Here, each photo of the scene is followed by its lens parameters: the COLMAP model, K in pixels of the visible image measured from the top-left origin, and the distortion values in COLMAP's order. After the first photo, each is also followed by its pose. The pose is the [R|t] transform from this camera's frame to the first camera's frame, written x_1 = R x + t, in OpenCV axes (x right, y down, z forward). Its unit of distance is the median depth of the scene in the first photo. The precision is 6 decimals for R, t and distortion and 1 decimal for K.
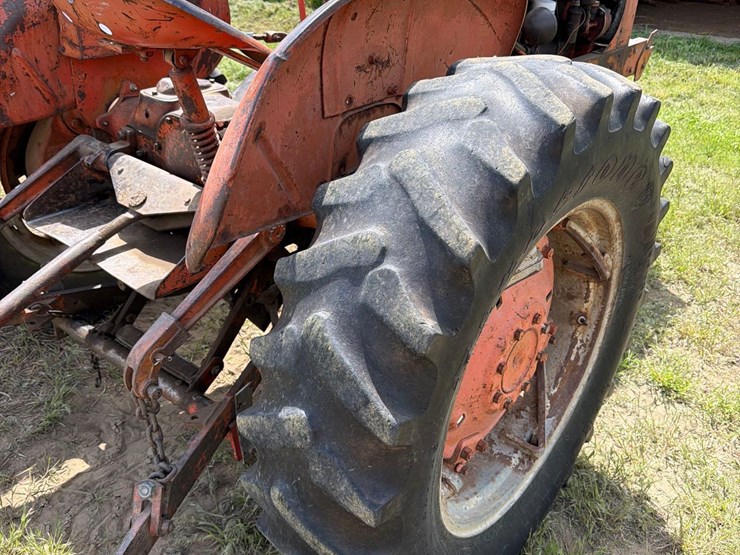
lens RADIAL K [[525.0, 0, 367.8], [0, 525.0, 277.8], [0, 0, 1]] dist [0.053264, -0.079070]
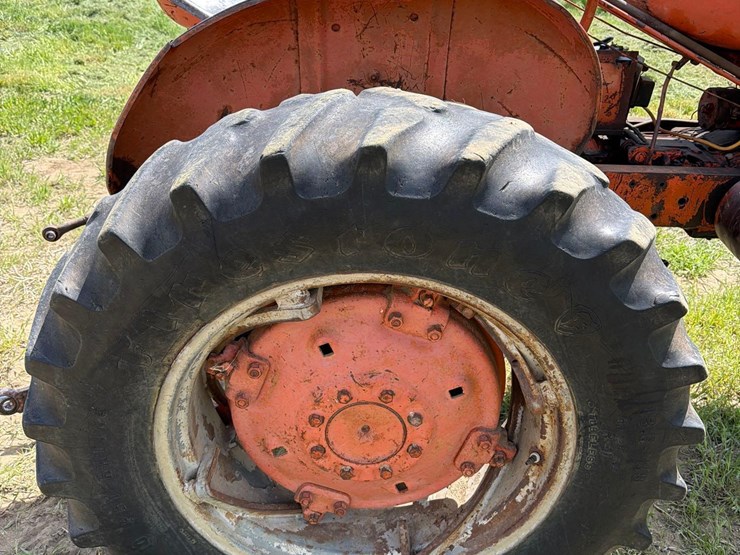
lens RADIAL K [[525.0, 0, 368.6], [0, 525.0, 277.6], [0, 0, 1]] dist [0.053264, -0.079070]
pose [[0.741118, 0.381357, -0.552550, 0.577267], [-0.402950, 0.910957, 0.088257, -0.133509], [0.537007, 0.157241, 0.828794, 0.208793]]
